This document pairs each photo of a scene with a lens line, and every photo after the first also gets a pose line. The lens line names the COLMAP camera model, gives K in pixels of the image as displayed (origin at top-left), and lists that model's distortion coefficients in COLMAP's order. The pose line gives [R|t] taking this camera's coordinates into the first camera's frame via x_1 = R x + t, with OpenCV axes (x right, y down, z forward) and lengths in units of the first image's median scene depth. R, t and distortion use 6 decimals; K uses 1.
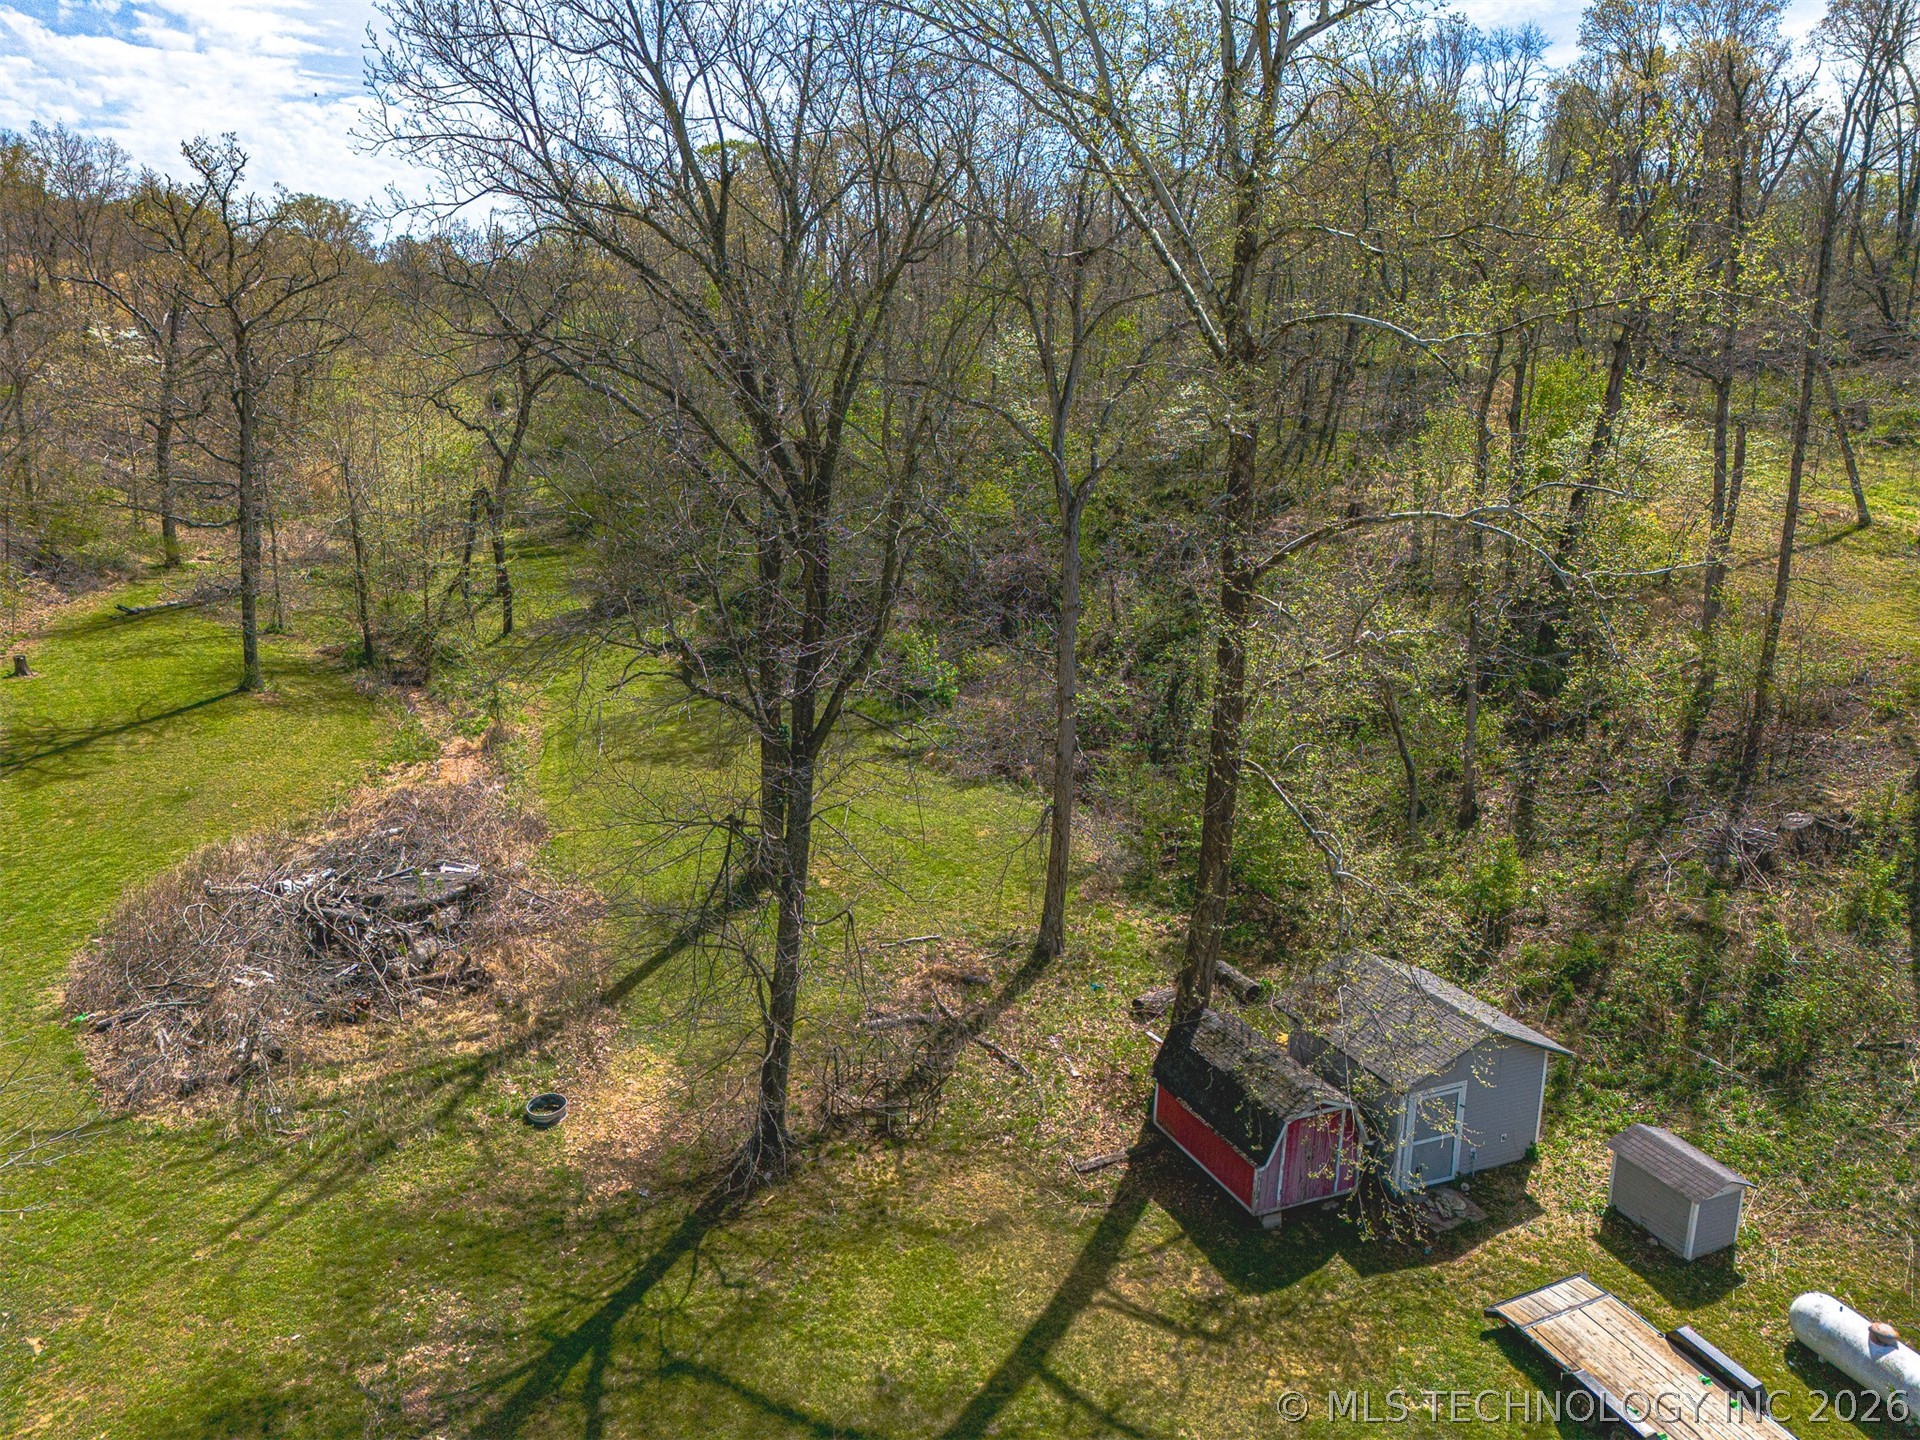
lens RADIAL K [[1417.5, 0, 962.2], [0, 1417.5, 724.6], [0, 0, 1]] dist [0.073928, -0.062923]
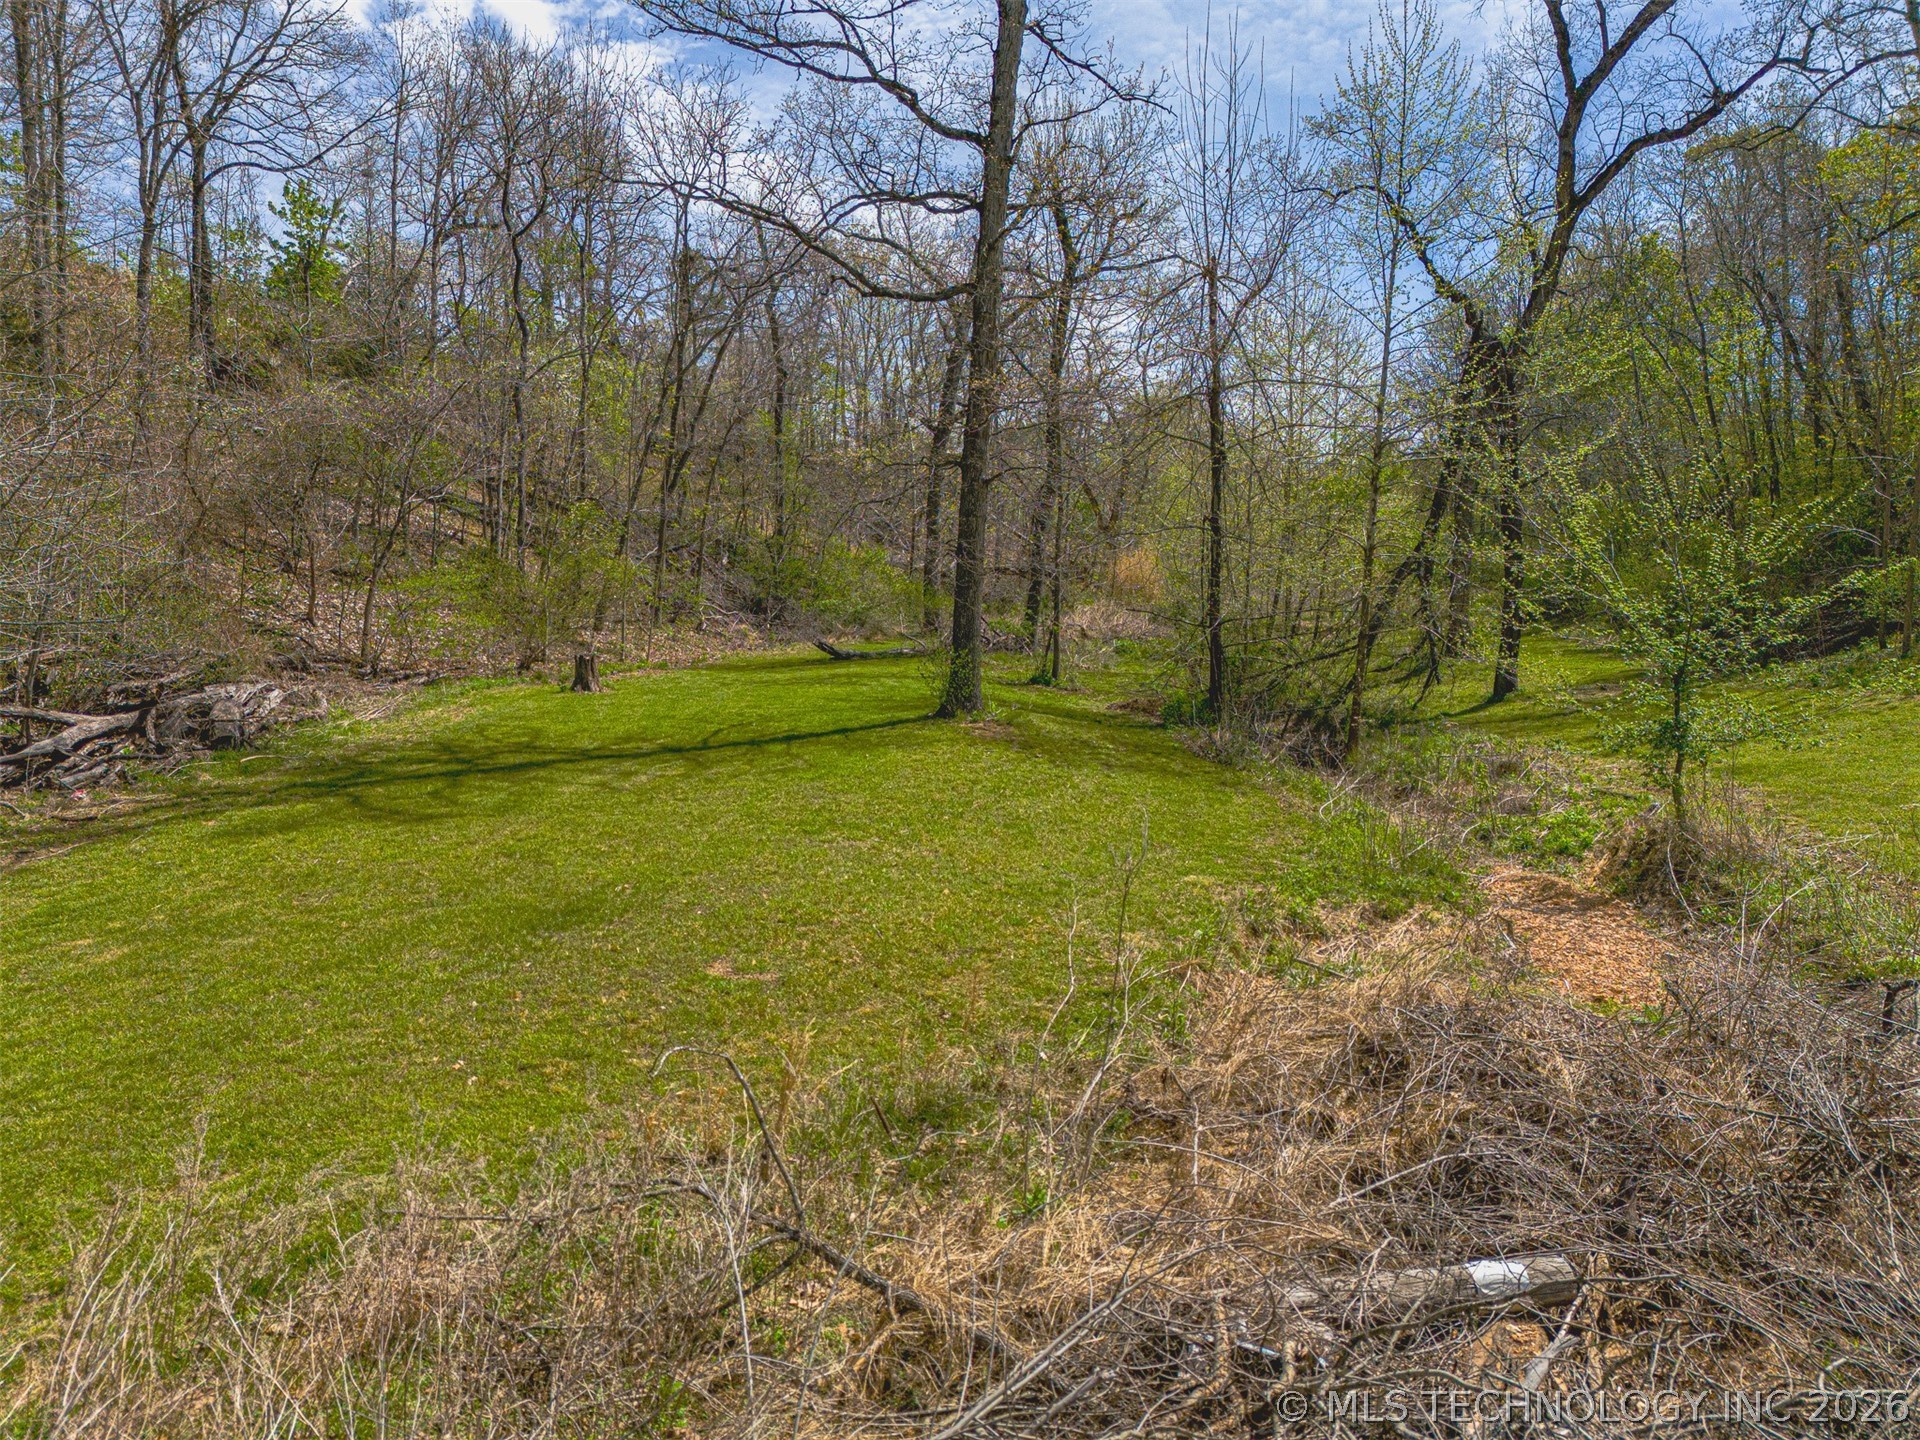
lens RADIAL K [[1417.5, 0, 958.9], [0, 1417.5, 710.4], [0, 0, 1]] dist [0.073928, -0.062923]
pose [[0.857946, 0.016176, -0.513485, -0.329619], [-0.112532, 0.981148, -0.157114, 0.043368], [0.501263, 0.192579, 0.843593, 0.754738]]
